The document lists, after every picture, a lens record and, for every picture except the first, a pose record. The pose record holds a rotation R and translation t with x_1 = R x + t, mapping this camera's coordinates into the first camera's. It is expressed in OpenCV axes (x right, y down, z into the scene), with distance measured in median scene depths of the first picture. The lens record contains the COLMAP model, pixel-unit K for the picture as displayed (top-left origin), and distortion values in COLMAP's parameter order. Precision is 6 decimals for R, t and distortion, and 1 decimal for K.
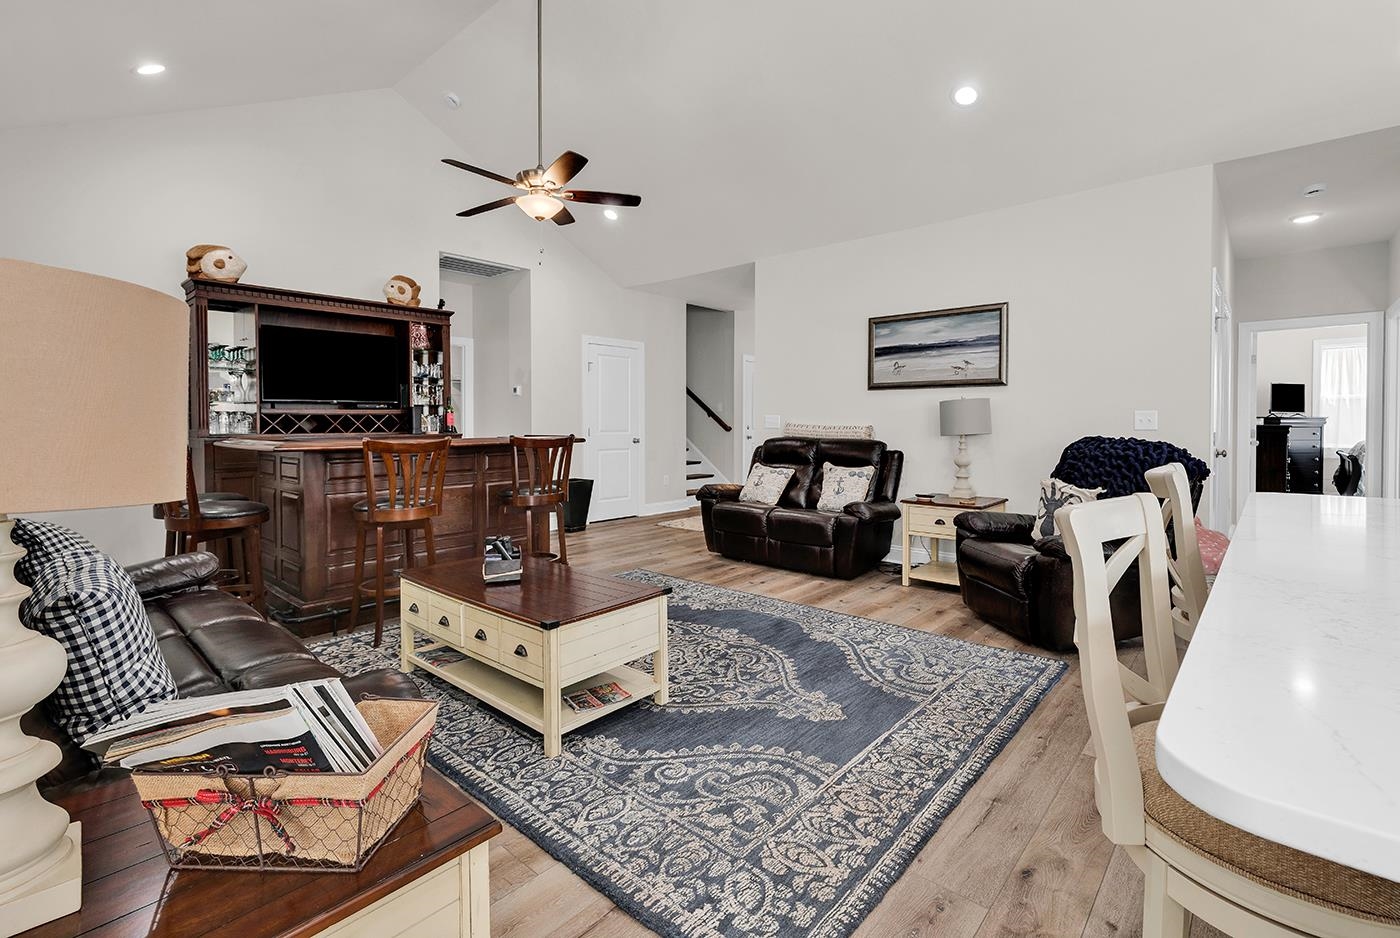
lens RADIAL K [[643.1, 0, 708.9], [0, 643.1, 434.2], [0, 0, 1]] dist [0.005694, -0.001307]
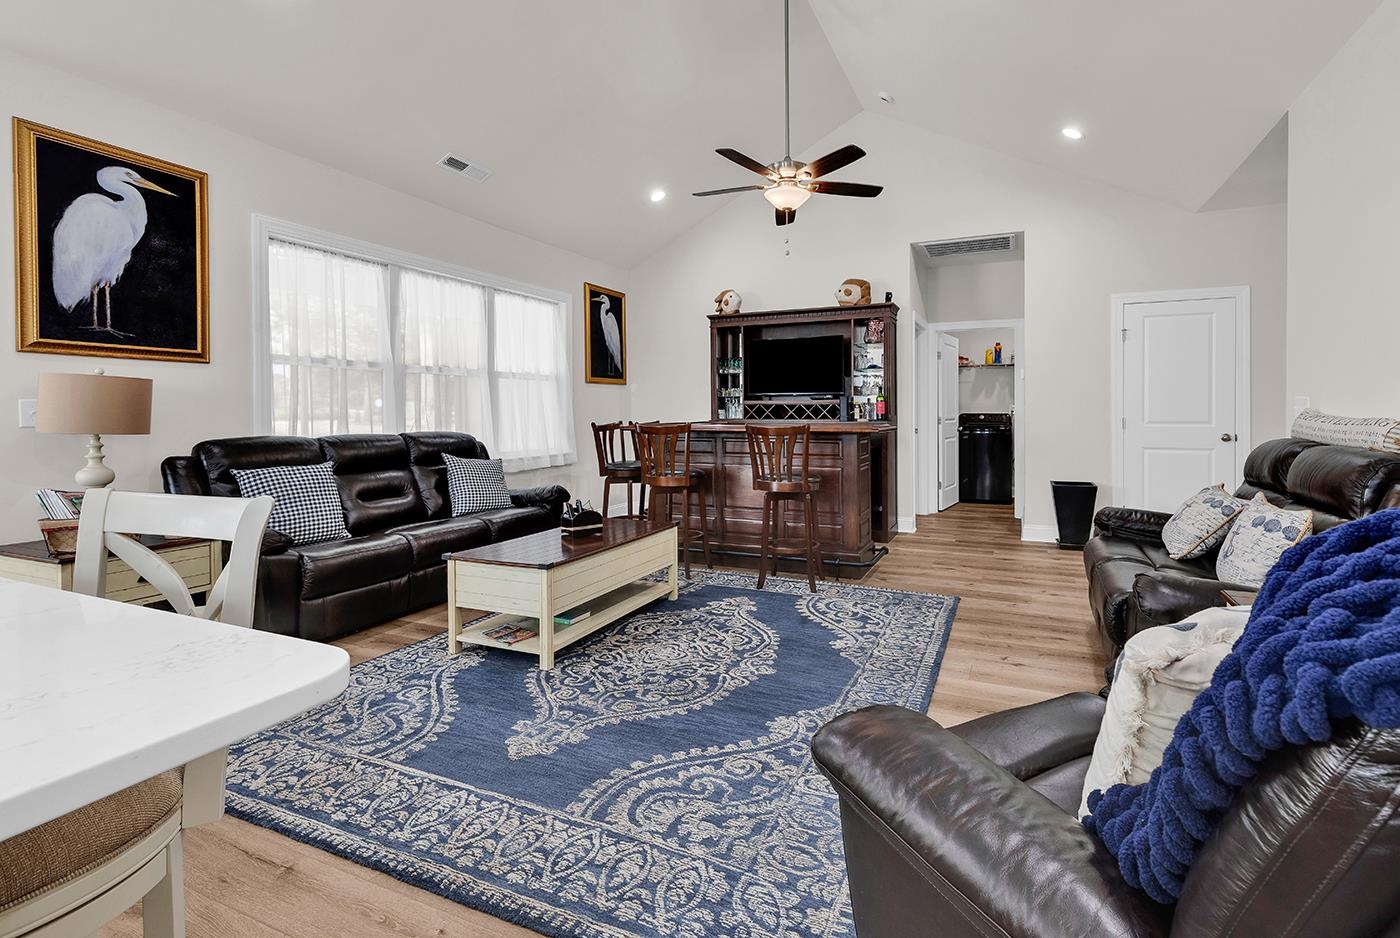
lens RADIAL K [[643.1, 0, 739.3], [0, 643.1, 415.2], [0, 0, 1]] dist [0.005694, -0.001307]
pose [[0.312485, 0.004443, -0.949912, 0.853615], [-0.016371, 0.999866, -0.000709, -0.011220], [0.949782, 0.015772, 0.312516, 0.778815]]
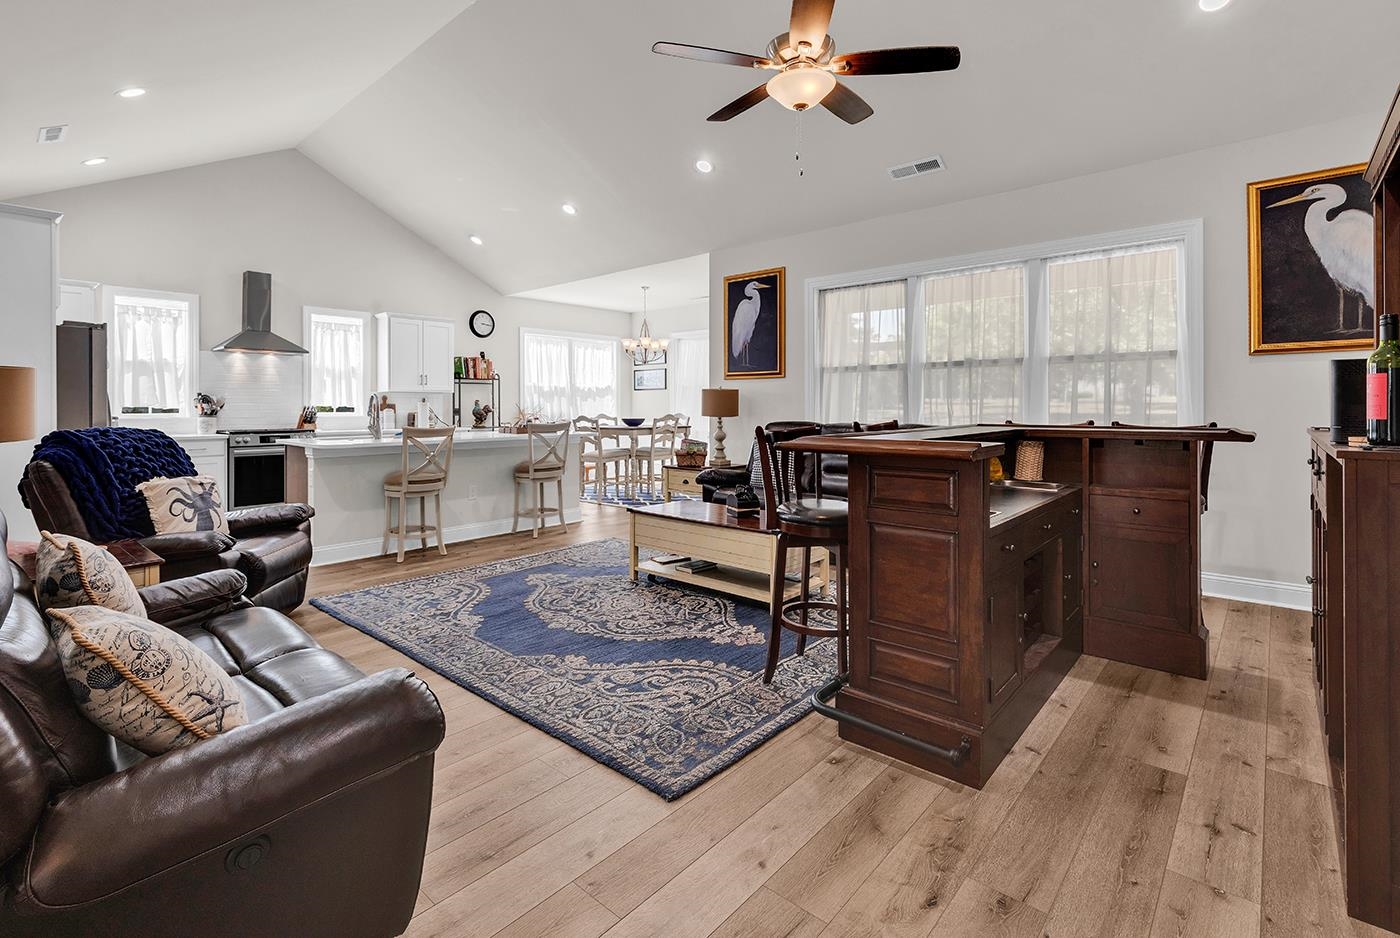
lens RADIAL K [[643.1, 0, 682.9], [0, 643.1, 406.7], [0, 0, 1]] dist [0.005694, -0.001307]
pose [[-0.999957, 0.001310, 0.009148, -0.154491], [0.001503, 0.999775, 0.021146, -0.039099], [-0.009118, 0.021158, -0.999735, 2.088727]]
